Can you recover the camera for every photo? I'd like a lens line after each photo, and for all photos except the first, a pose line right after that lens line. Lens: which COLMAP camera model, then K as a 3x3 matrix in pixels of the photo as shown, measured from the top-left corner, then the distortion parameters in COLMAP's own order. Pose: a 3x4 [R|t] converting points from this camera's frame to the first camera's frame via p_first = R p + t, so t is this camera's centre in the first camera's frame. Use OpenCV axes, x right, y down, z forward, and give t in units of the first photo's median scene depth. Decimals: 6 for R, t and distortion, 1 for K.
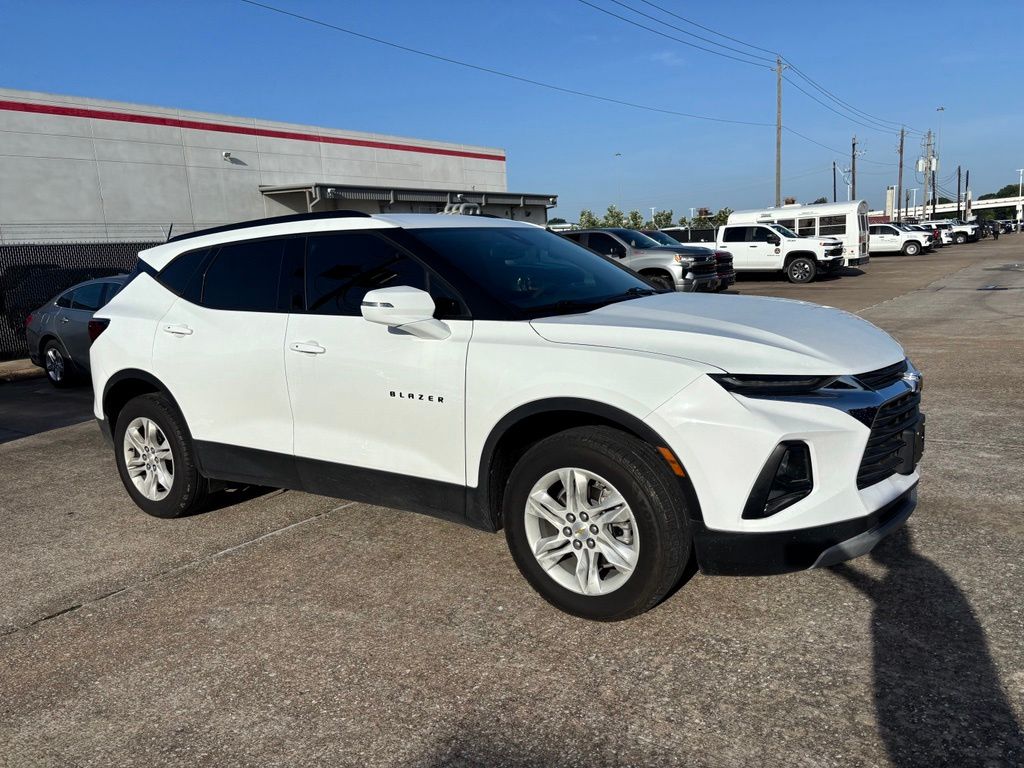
lens RADIAL K [[770.0, 0, 510.7], [0, 770.0, 412.6], [0, 0, 1]] dist [0.057083, -0.066745]
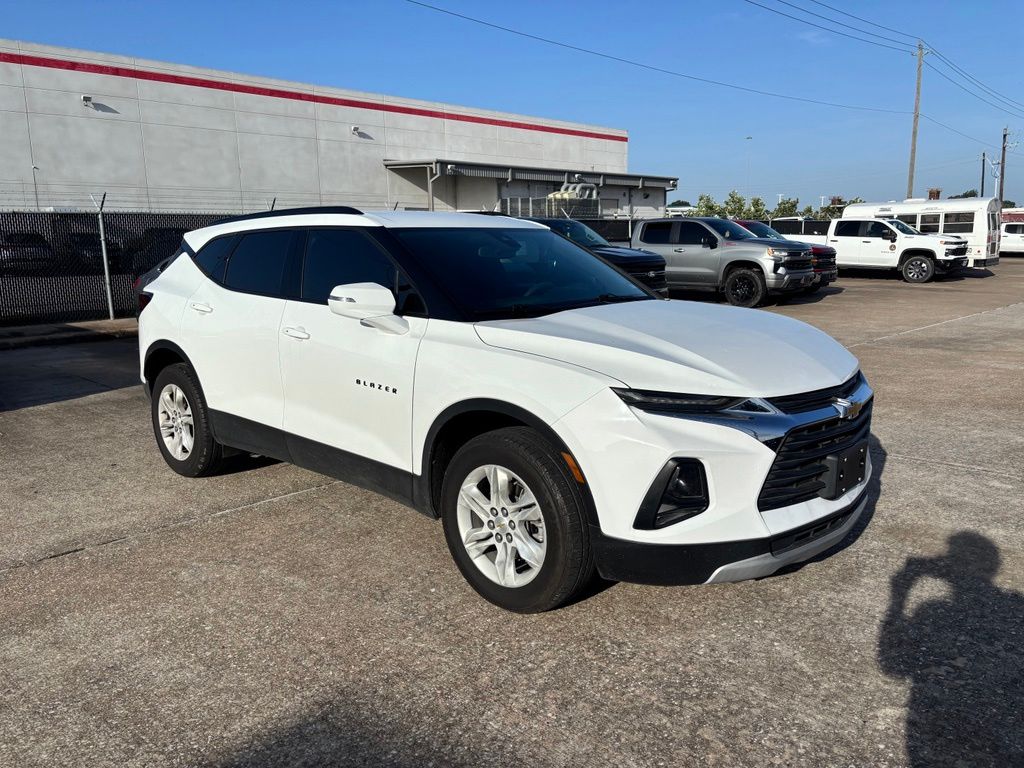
lens RADIAL K [[770.3, 0, 516.7], [0, 770.3, 398.0], [0, 0, 1]] dist [0.057004, -0.067571]
pose [[0.988518, 0.072520, -0.132560, 0.161010], [-0.071437, 0.997361, 0.012918, -0.023988], [0.133147, -0.003300, 0.991091, -0.029699]]
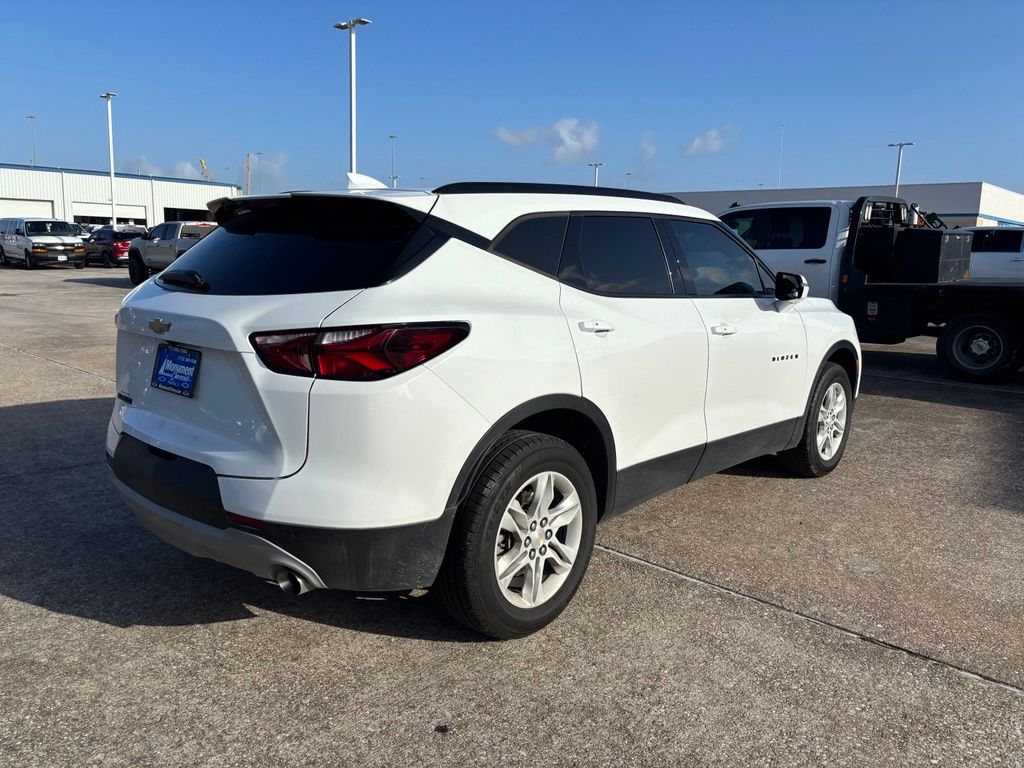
lens RADIAL K [[770.3, 0, 516.7], [0, 770.3, 398.0], [0, 0, 1]] dist [0.057004, -0.067571]
pose [[0.136072, -0.132134, 0.981848, -1.103838], [0.163094, 0.980532, 0.109354, -0.127622], [-0.977182, 0.145253, 0.154973, 0.938286]]
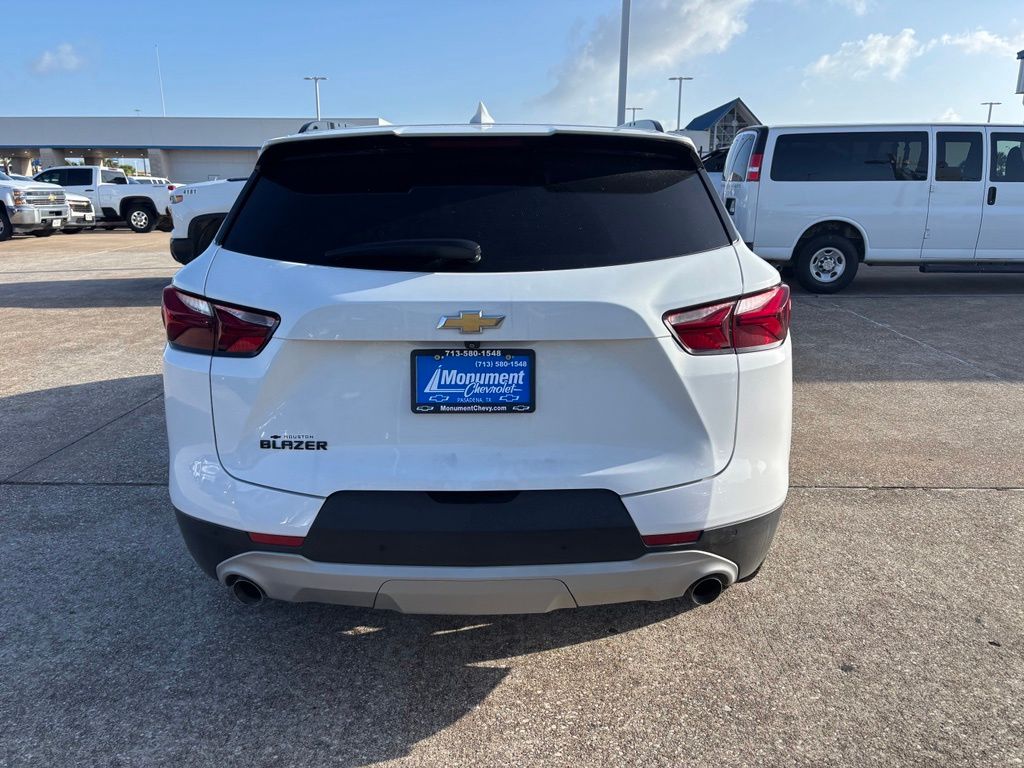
lens RADIAL K [[770.3, 0, 516.7], [0, 770.3, 398.0], [0, 0, 1]] dist [0.057004, -0.067571]
pose [[-0.556297, -0.165288, 0.814379, -0.908085], [0.191117, 0.928299, 0.318961, -0.253628], [-0.808707, 0.333079, -0.484820, 1.493225]]
